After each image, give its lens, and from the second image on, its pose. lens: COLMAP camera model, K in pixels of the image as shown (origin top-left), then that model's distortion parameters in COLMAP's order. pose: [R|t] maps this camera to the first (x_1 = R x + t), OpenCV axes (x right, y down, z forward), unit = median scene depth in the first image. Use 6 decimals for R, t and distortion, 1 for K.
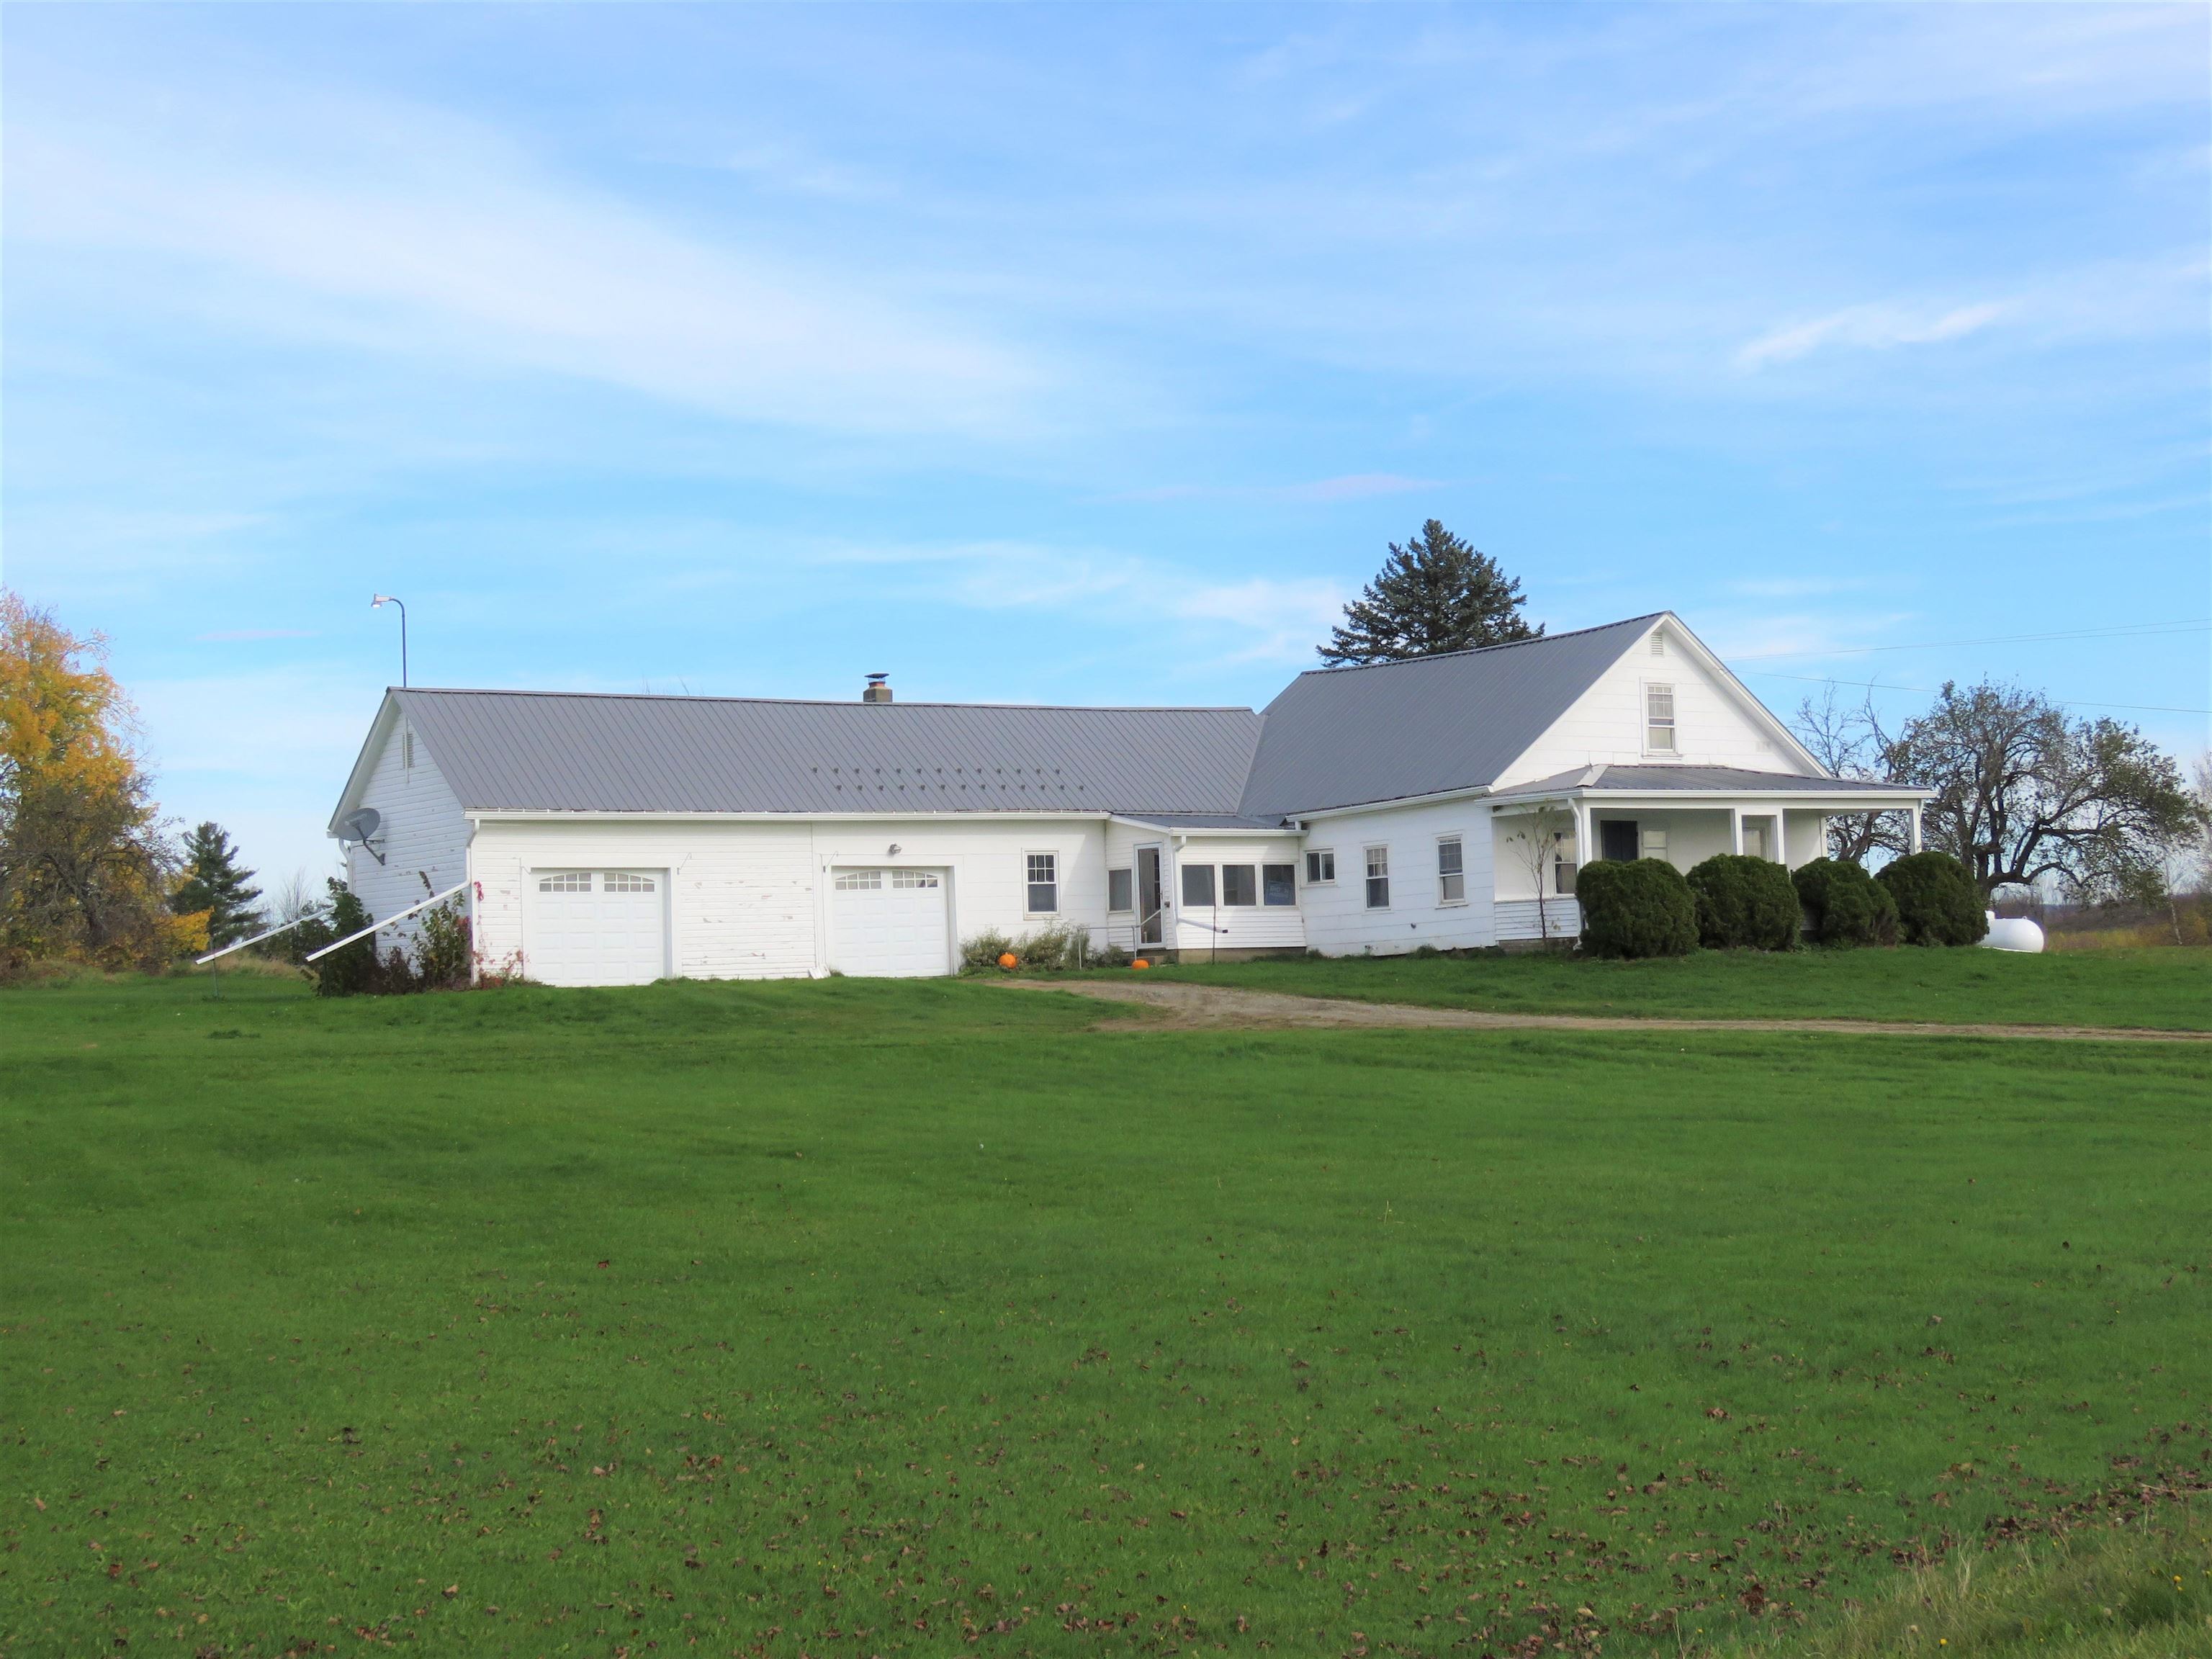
lens RADIAL K [[3319.9, 0, 1102.3], [0, 3319.9, 826.2], [0, 0, 1]] dist [-0.000149, 0.000000]
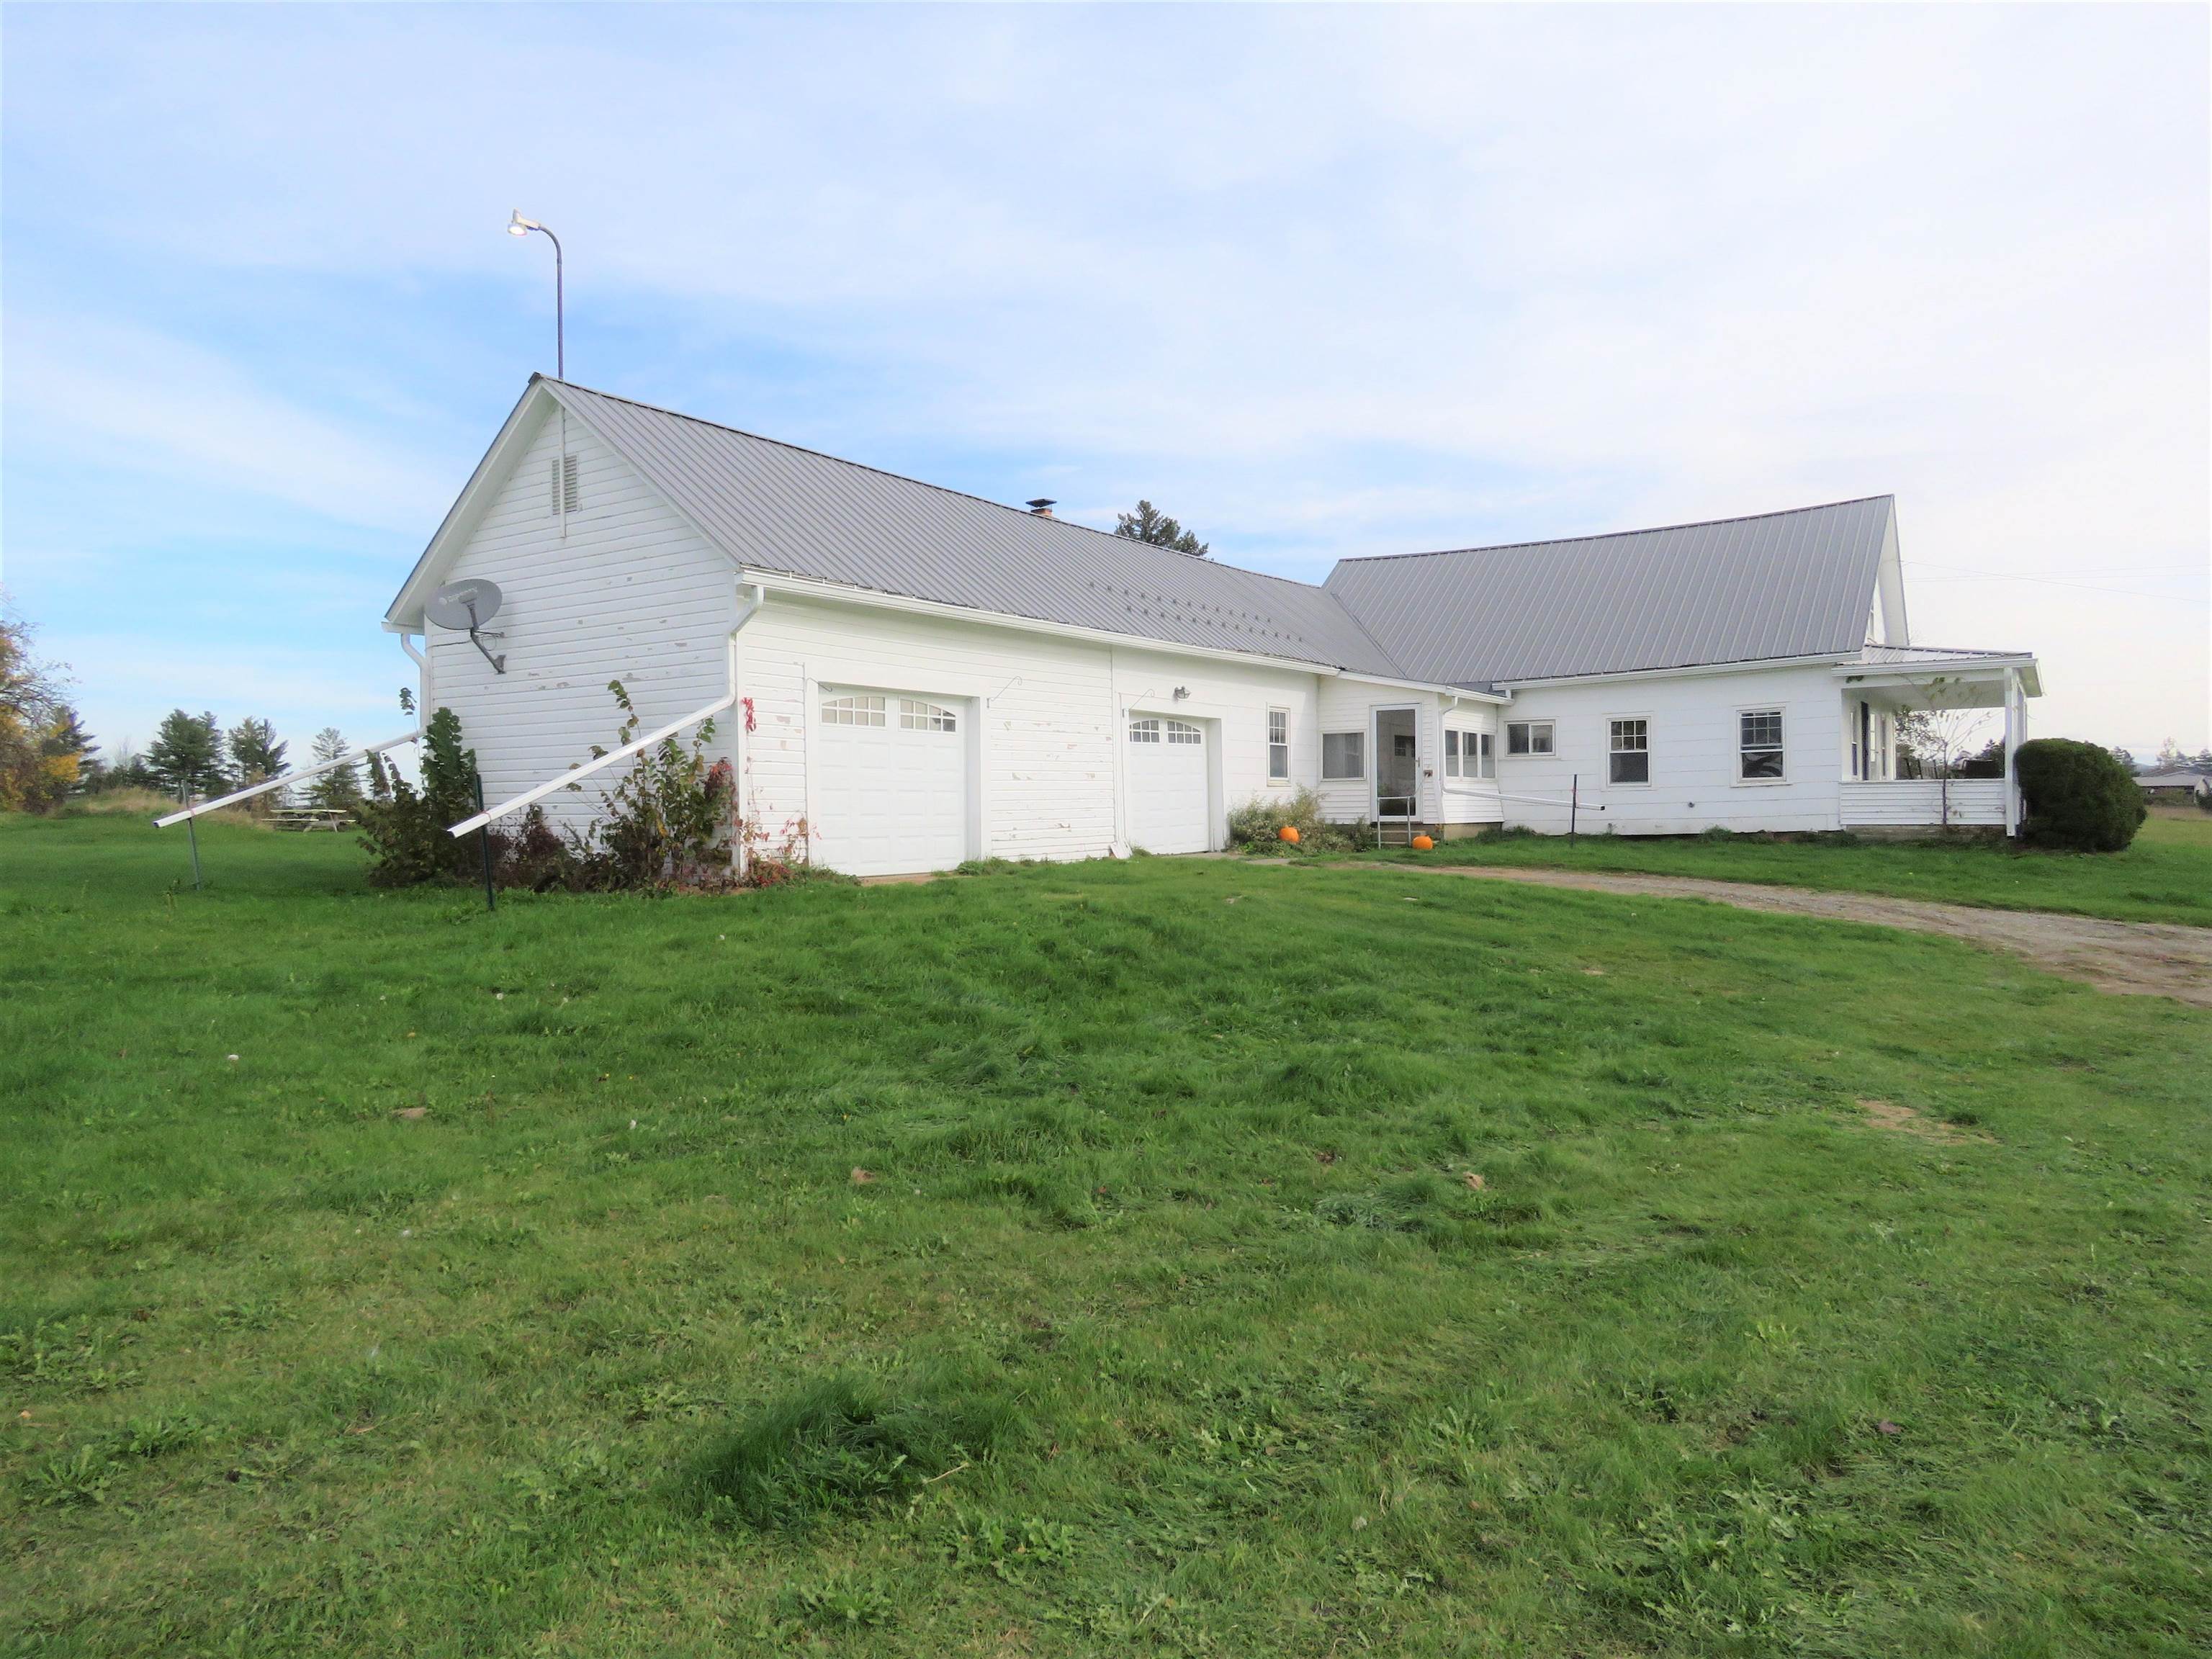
lens RADIAL K [[1428.2, 0, 1111.1], [0, 1428.2, 827.5], [0, 0, 1]] dist [-0.017632, 0.000052]
pose [[0.928791, 0.015999, 0.370259, -0.203013], [-0.037407, 0.998012, 0.050713, 0.022183], [-0.368711, -0.060952, 0.927543, 0.686850]]
